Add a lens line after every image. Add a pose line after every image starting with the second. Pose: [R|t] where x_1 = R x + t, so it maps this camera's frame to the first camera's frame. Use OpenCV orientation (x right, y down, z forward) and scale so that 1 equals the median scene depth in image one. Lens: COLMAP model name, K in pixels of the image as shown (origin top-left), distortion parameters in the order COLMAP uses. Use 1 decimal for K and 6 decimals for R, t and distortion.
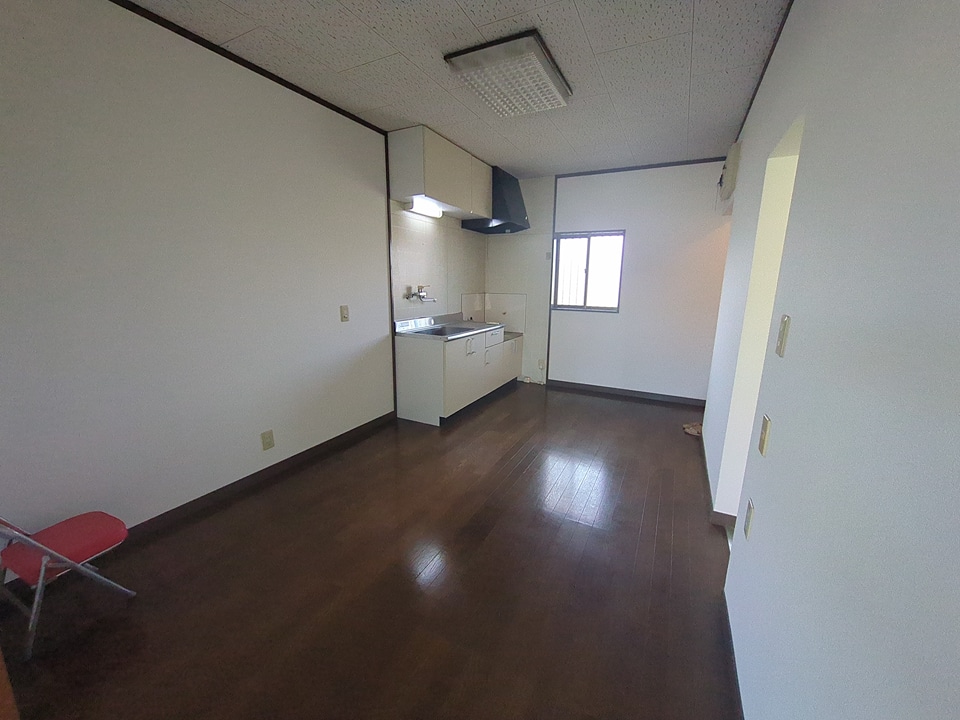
lens RADIAL K [[380.4, 0, 483.6], [0, 380.4, 359.2], [0, 0, 1]] dist [-0.002066, 0.000923]
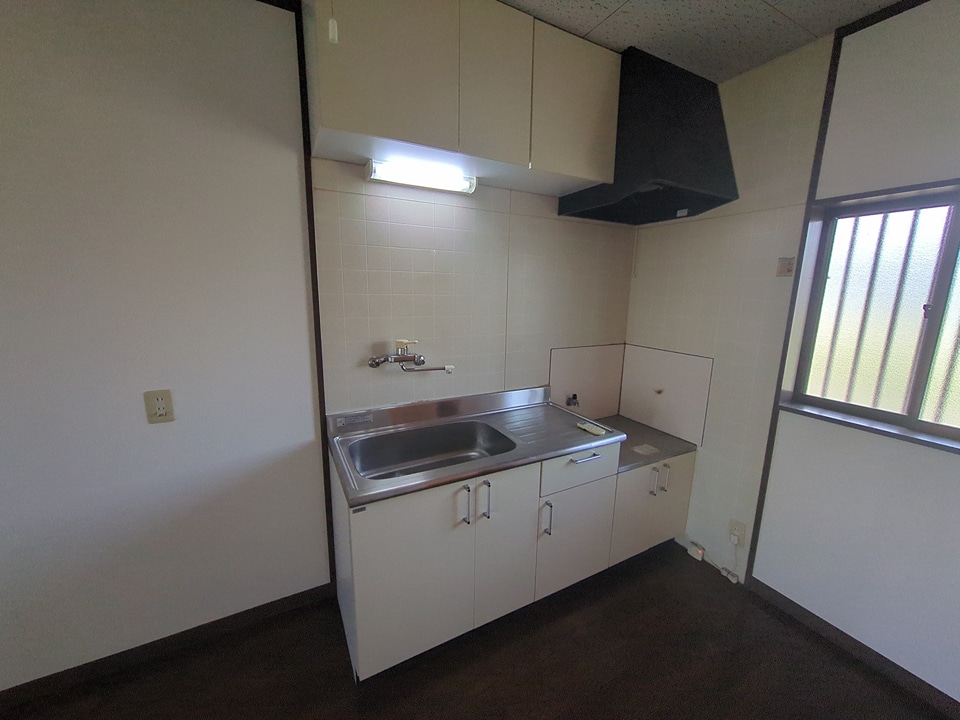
lens RADIAL K [[380.4, 0, 483.6], [0, 380.4, 359.2], [0, 0, 1]] dist [-0.002066, 0.000923]
pose [[0.820493, 0.106306, -0.561685, 0.151047], [-0.120125, 0.992681, 0.012403, -0.156108], [0.558892, 0.057296, 0.827258, 0.553928]]
